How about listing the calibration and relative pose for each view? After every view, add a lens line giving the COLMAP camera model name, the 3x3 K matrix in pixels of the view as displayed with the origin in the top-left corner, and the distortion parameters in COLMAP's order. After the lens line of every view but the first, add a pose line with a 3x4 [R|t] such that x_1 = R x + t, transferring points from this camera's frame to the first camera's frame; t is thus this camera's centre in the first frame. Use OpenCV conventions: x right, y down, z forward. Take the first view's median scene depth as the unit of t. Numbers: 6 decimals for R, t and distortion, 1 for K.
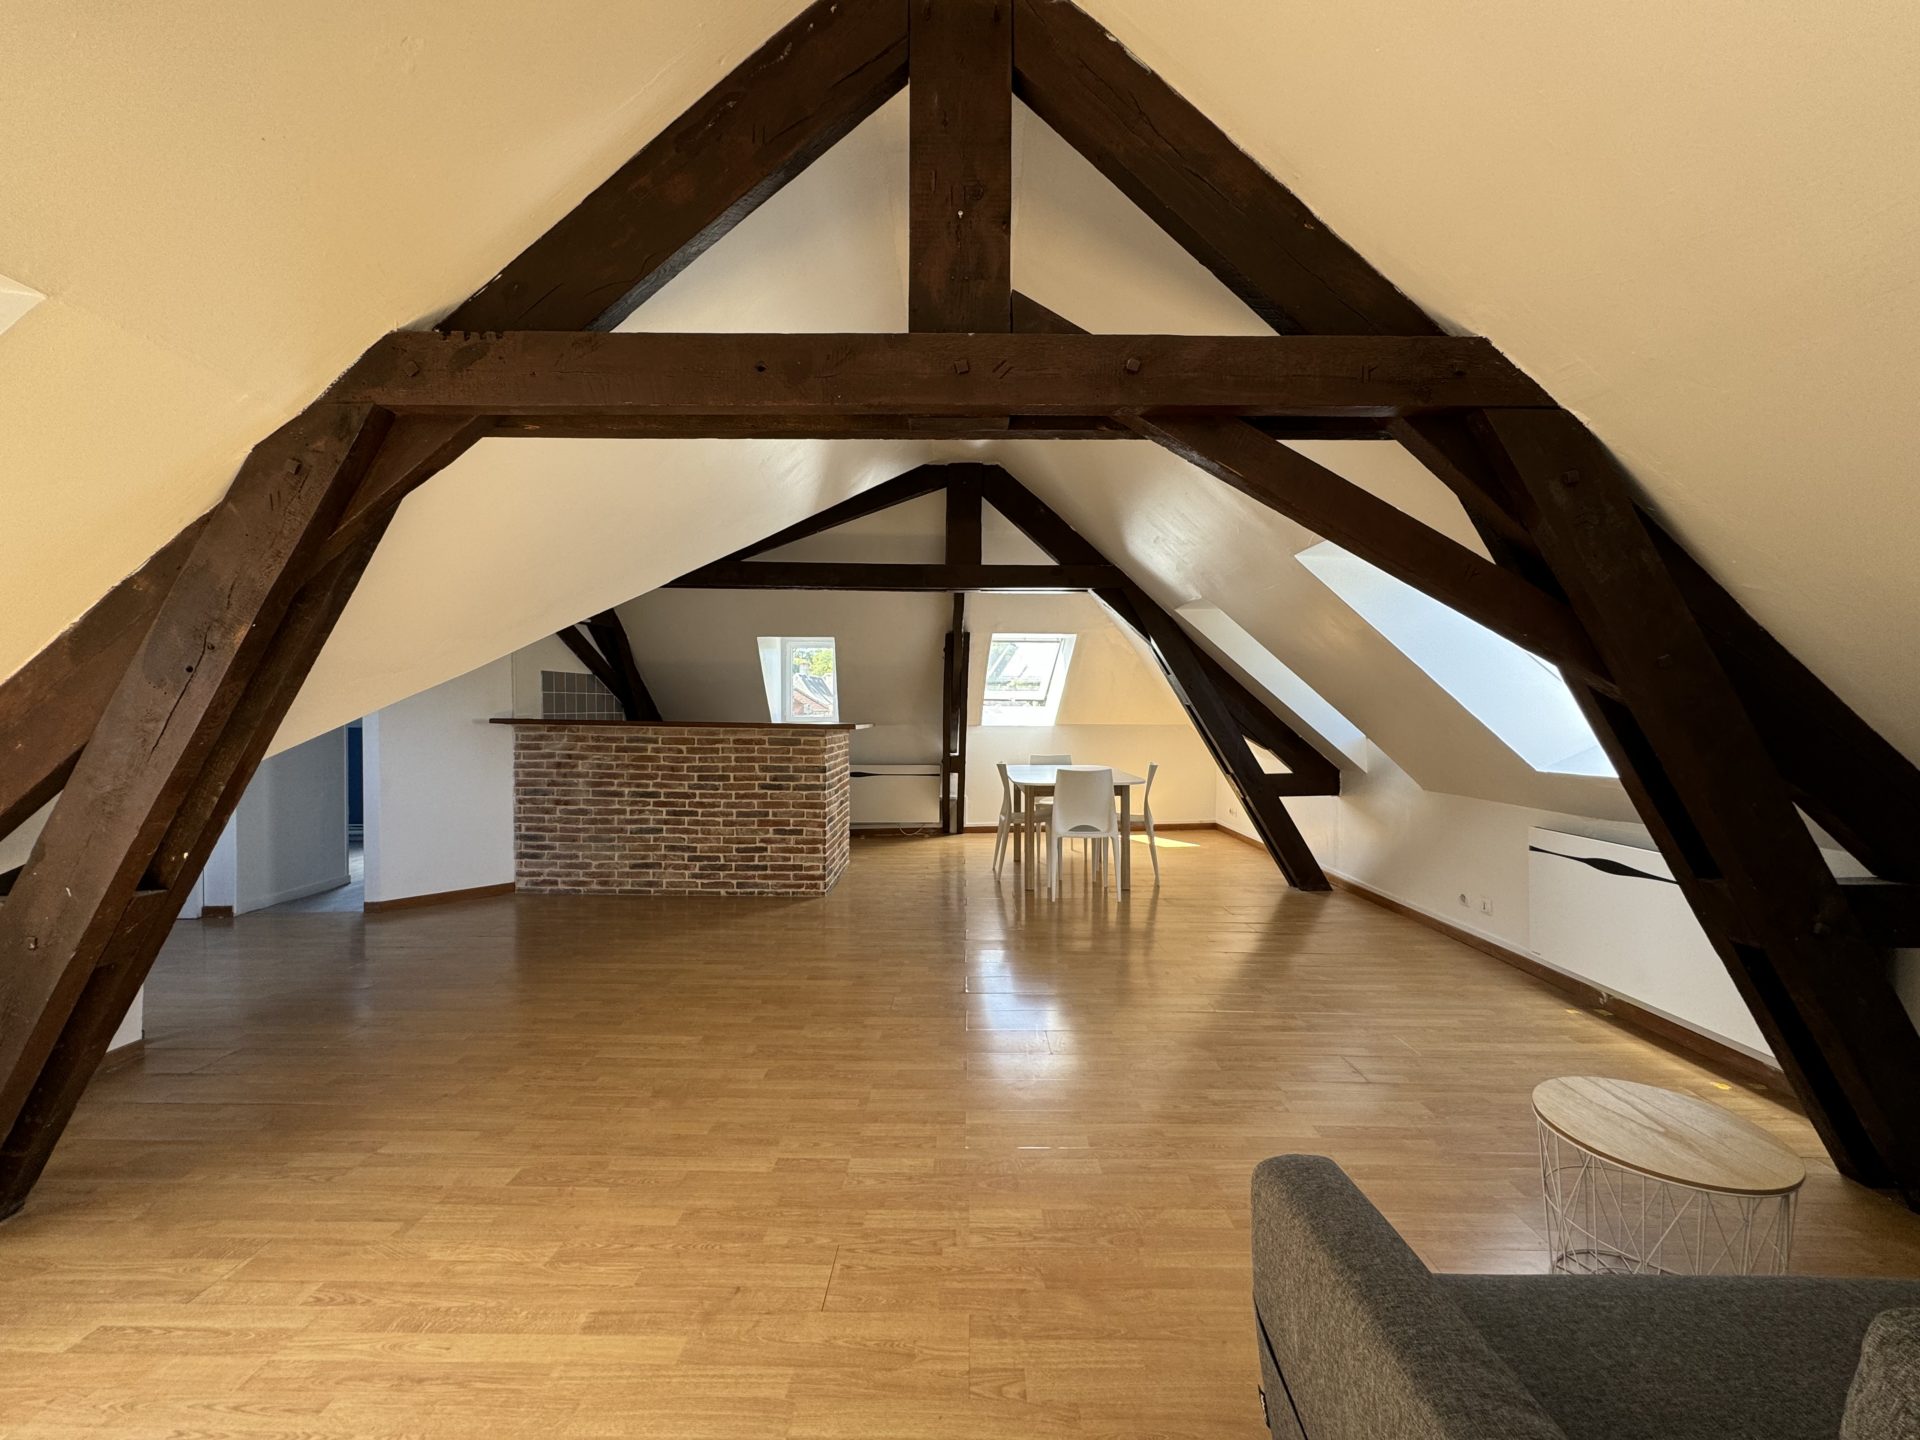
lens RADIAL K [[758.2, 0, 956.5], [0, 758.2, 723.2], [0, 0, 1]] dist [0.000087, -0.000162]
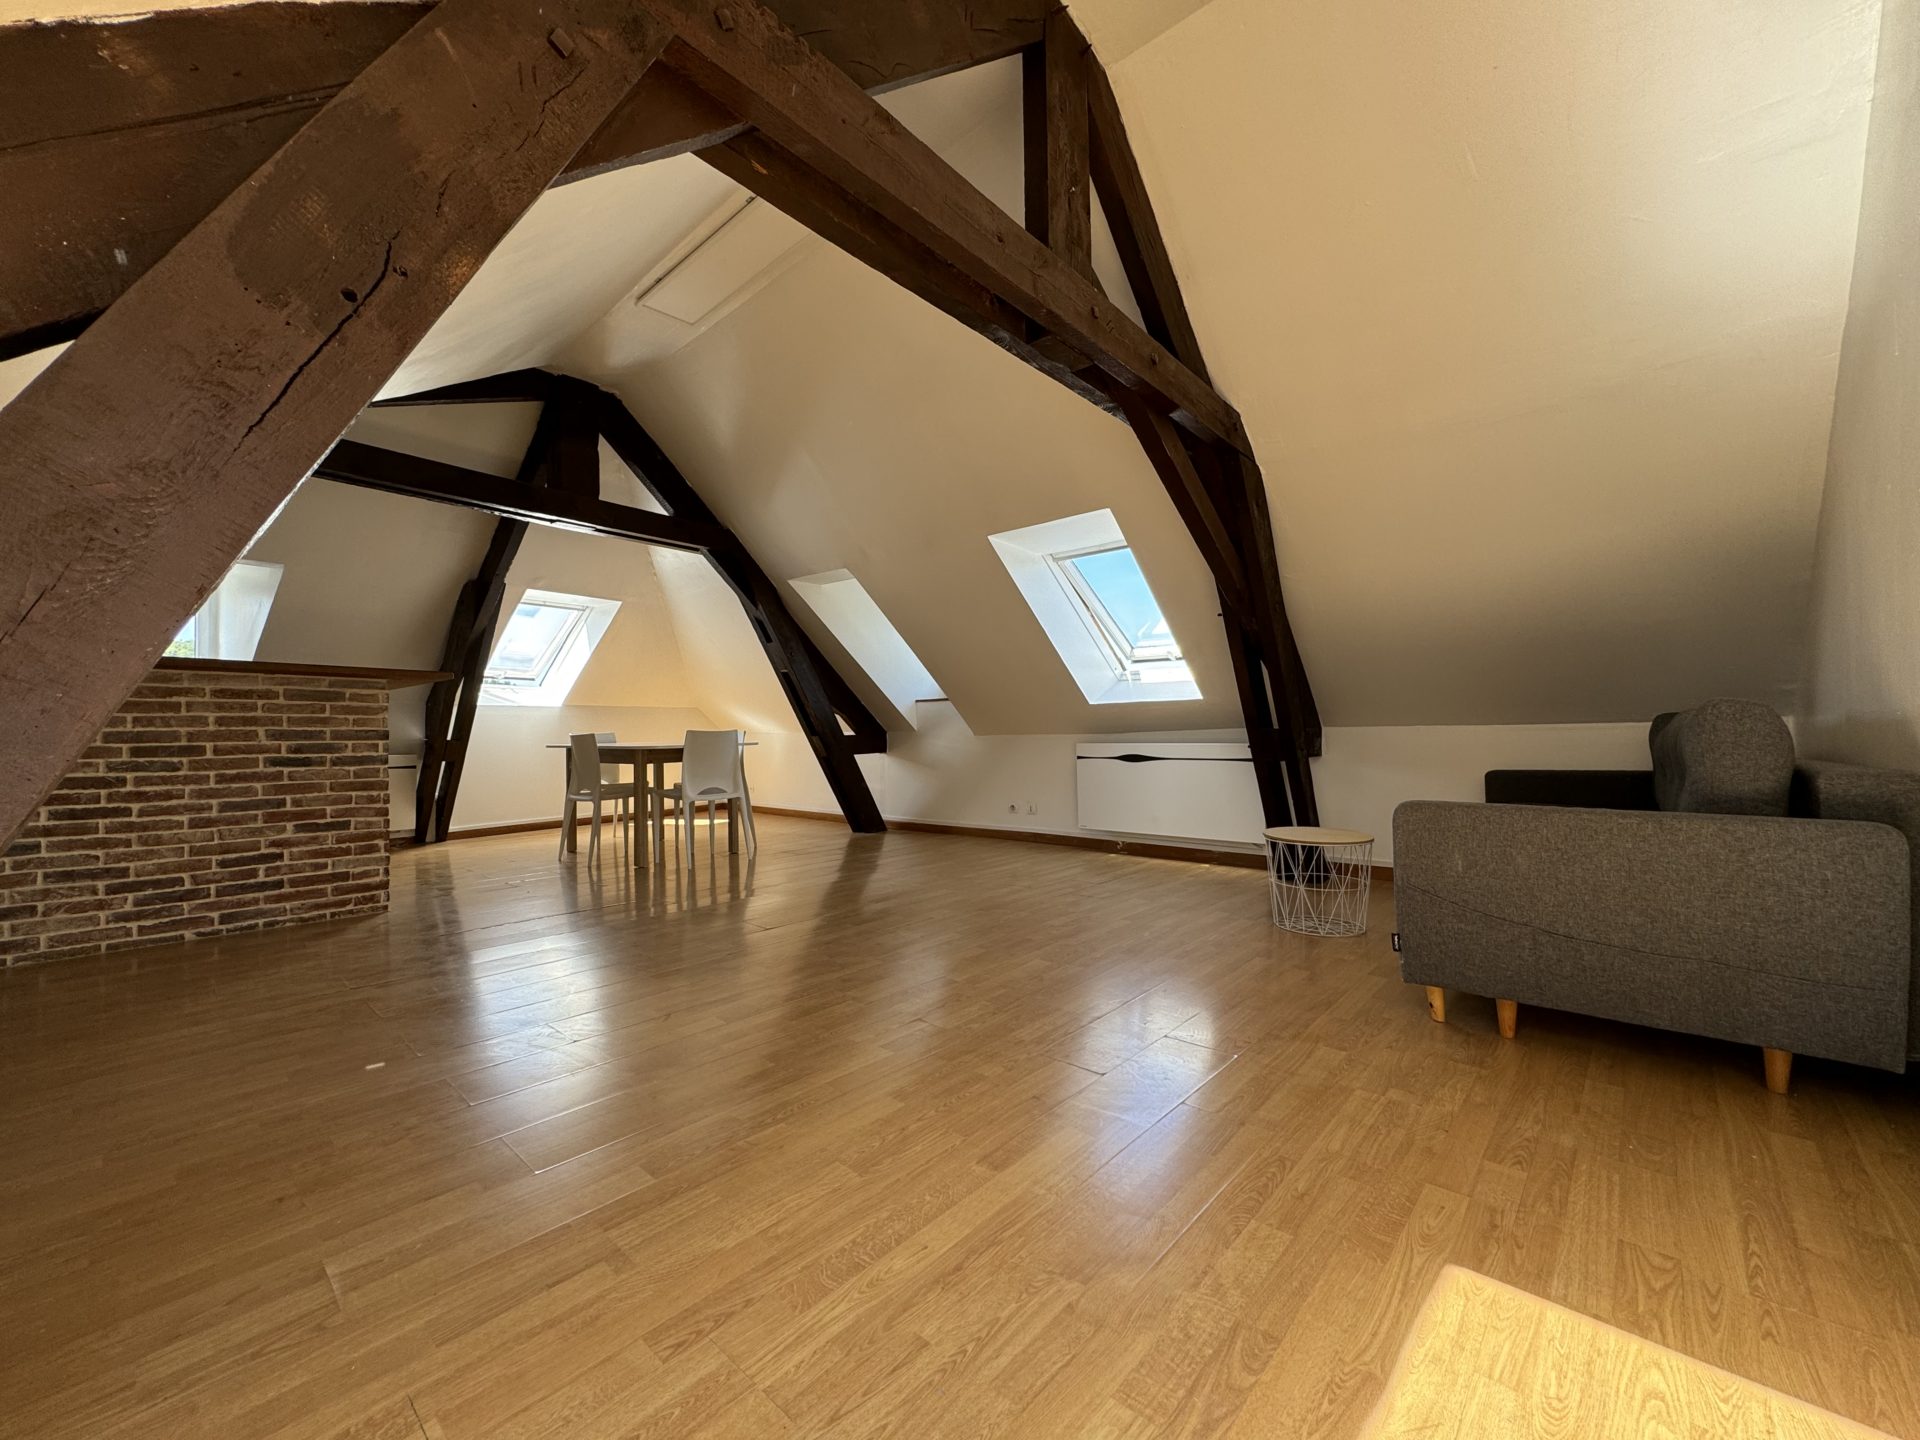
lens RADIAL K [[758.2, 0, 952.3], [0, 758.2, 721.5], [0, 0, 1]] dist [0.000087, -0.000162]
pose [[0.663679, -0.002002, 0.748015, -0.357538], [0.024478, 0.999519, -0.019042, 0.075249], [-0.747617, 0.030948, 0.663409, 0.115694]]
